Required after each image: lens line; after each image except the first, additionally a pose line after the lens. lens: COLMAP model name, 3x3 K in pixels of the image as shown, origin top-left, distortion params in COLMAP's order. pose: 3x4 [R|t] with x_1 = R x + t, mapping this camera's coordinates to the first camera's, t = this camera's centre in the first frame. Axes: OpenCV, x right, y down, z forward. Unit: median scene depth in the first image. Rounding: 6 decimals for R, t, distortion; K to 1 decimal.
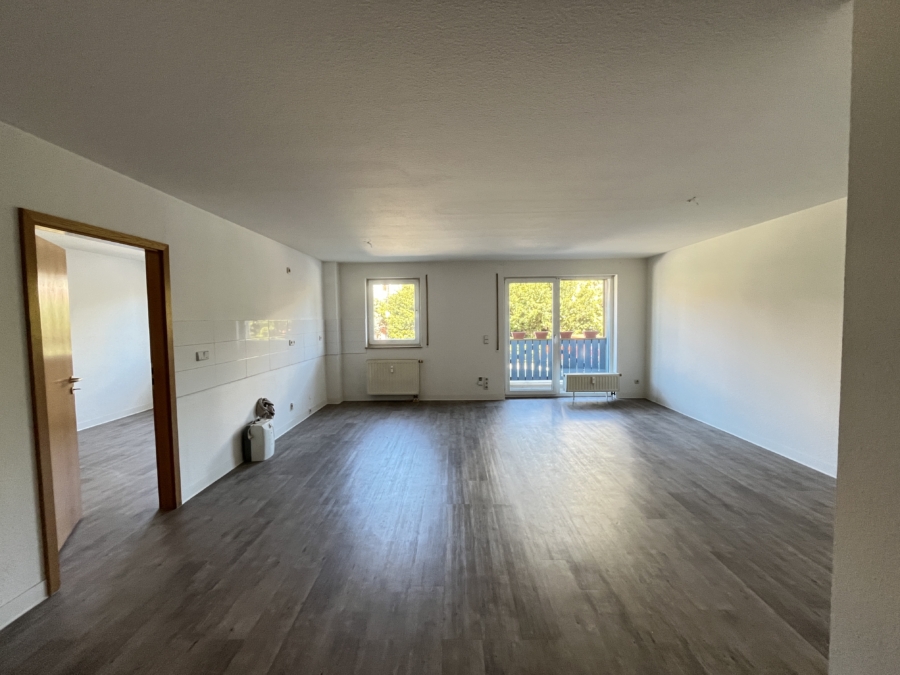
lens RADIAL K [[363.8, 0, 448.3], [0, 363.8, 336.8], [0, 0, 1]] dist [-0.000519, 0.000036]
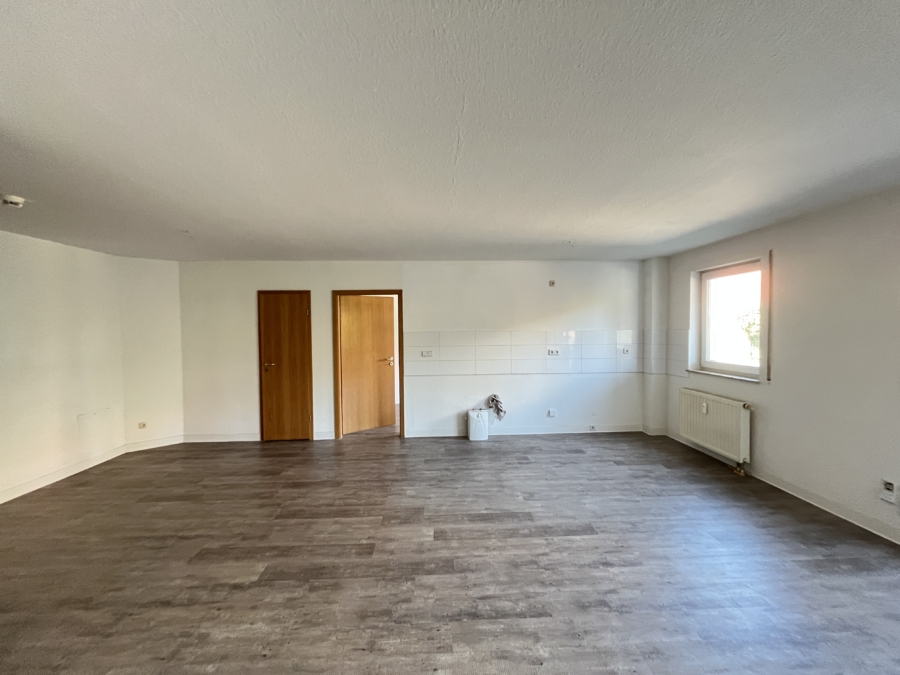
lens RADIAL K [[363.8, 0, 448.3], [0, 363.8, 336.8], [0, 0, 1]] dist [-0.000519, 0.000036]
pose [[0.051739, 0.038570, -0.997916, 0.798059], [-0.041443, 0.998476, 0.036443, -0.072952], [0.997800, 0.039471, 0.053259, 0.872315]]
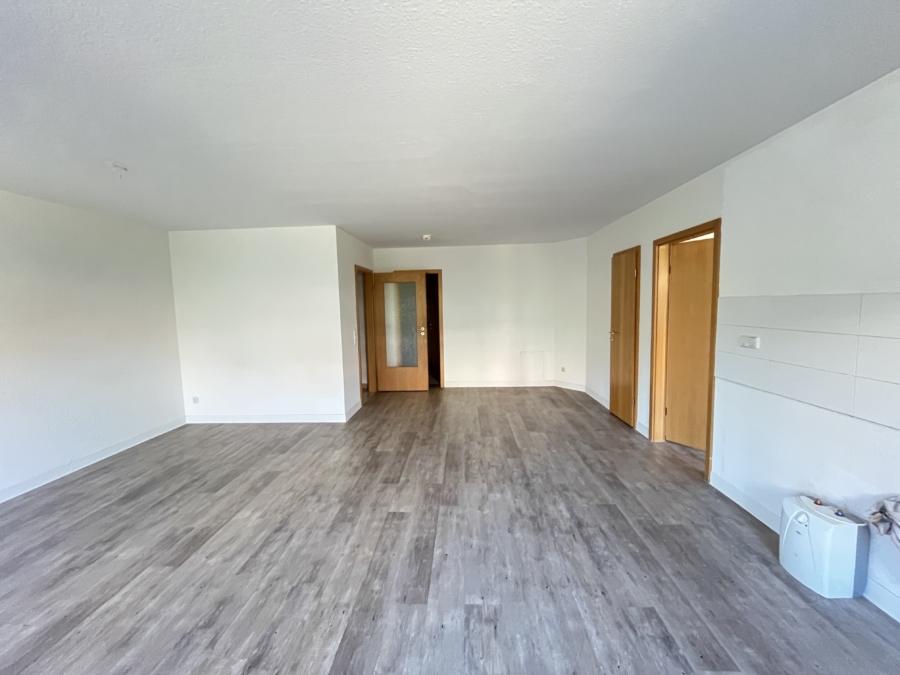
lens RADIAL K [[363.8, 0, 448.3], [0, 363.8, 336.8], [0, 0, 1]] dist [-0.000519, 0.000036]
pose [[-0.998741, 0.034431, 0.036476, -0.058005], [0.039236, 0.989307, 0.140470, -0.079877], [-0.031249, 0.141724, -0.989413, 1.550317]]
